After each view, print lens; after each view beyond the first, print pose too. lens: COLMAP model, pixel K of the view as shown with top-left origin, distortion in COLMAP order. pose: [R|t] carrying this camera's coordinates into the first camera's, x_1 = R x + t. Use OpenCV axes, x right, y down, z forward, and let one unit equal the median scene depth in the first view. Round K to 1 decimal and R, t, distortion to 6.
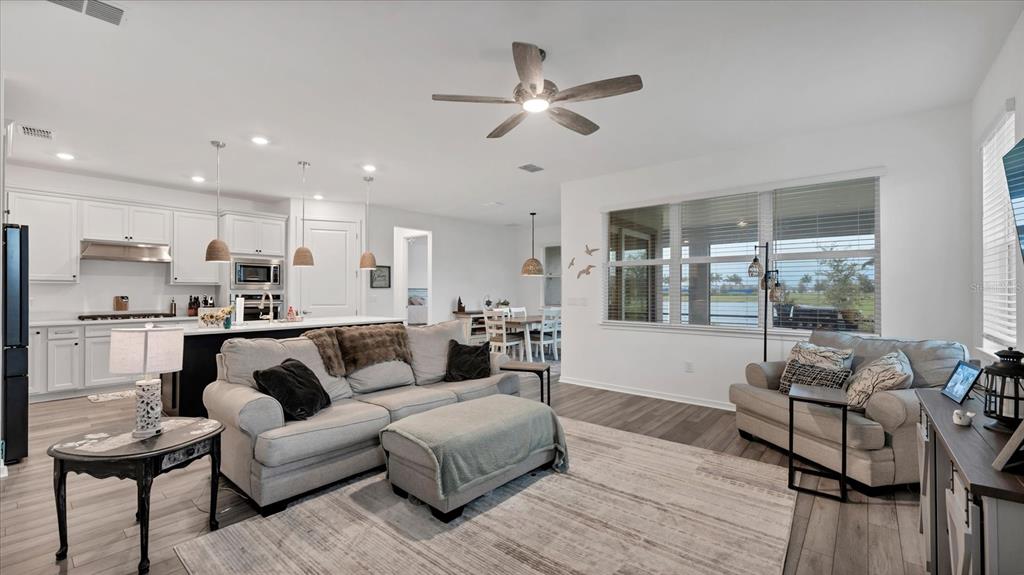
lens RADIAL K [[424.3, 0, 508.7], [0, 424.3, 290.8], [0, 0, 1]] dist [-0.002617, -0.000107]
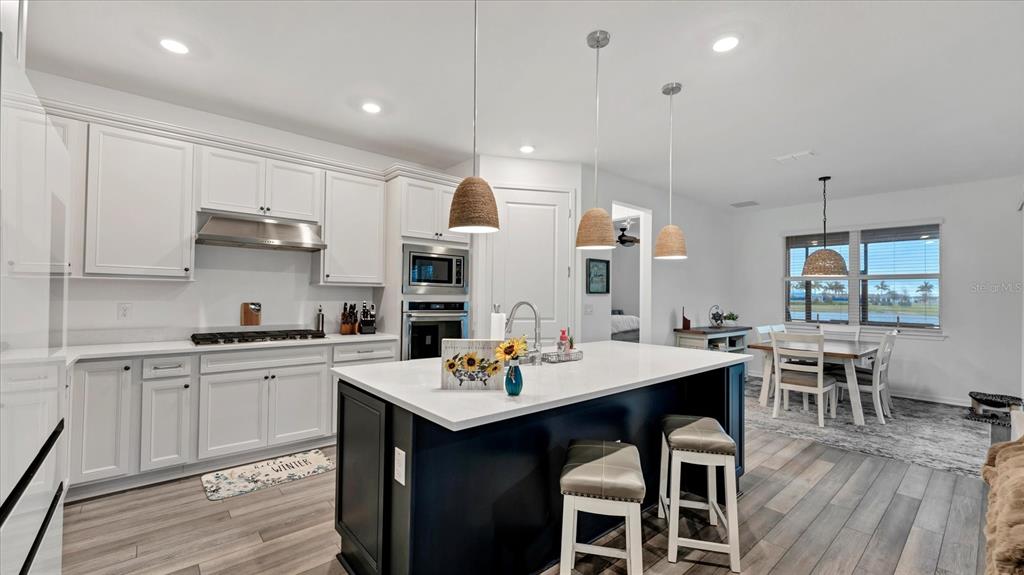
lens RADIAL K [[424.3, 0, 508.7], [0, 424.3, 290.8], [0, 0, 1]] dist [-0.002617, -0.000107]
pose [[0.987023, 0.008880, -0.160332, -0.417189], [-0.010967, 0.999866, -0.012141, -0.001705], [0.160203, 0.013742, 0.986988, 0.418427]]
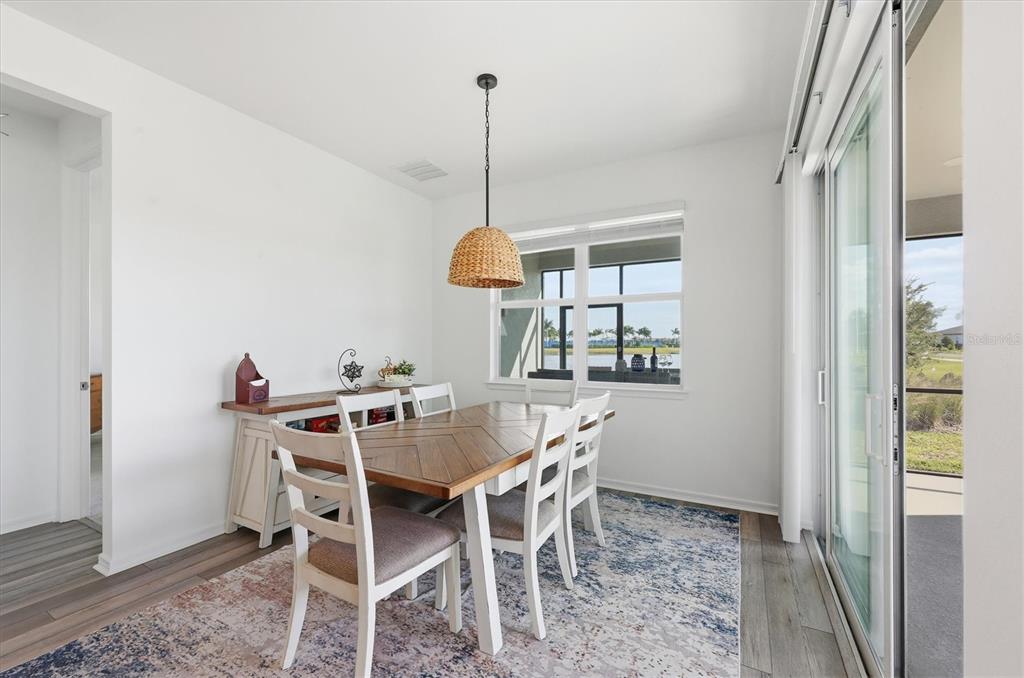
lens RADIAL K [[427.9, 0, 517.1], [0, 427.9, 344.8], [0, 0, 1]] dist [0.000545, -0.000018]
pose [[0.978463, -0.001911, 0.206413, 0.022247], [0.001351, 0.999995, 0.002854, 0.009051], [-0.206418, -0.002514, 0.978461, 0.951009]]
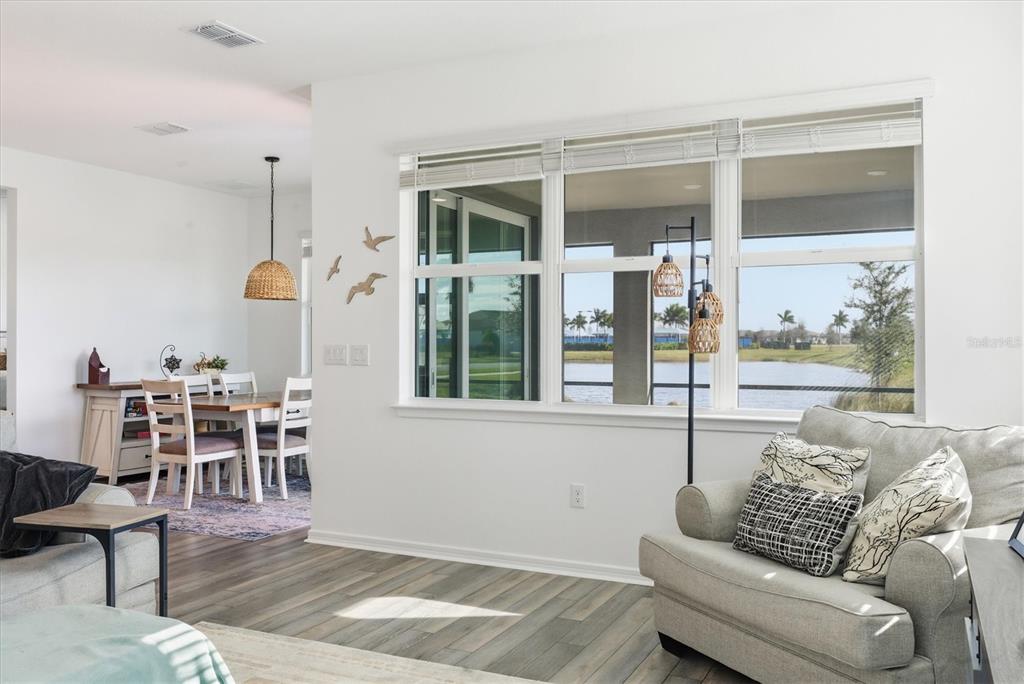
lens RADIAL K [[872.5, 0, 518.2], [0, 872.5, 339.6], [0, 0, 1]] dist [-0.000100, 0.000692]
pose [[0.966529, 0.000288, 0.256559, 0.099937], [0.000081, 0.999999, -0.001427, 0.009453], [-0.256559, 0.001400, 0.966528, 0.086003]]
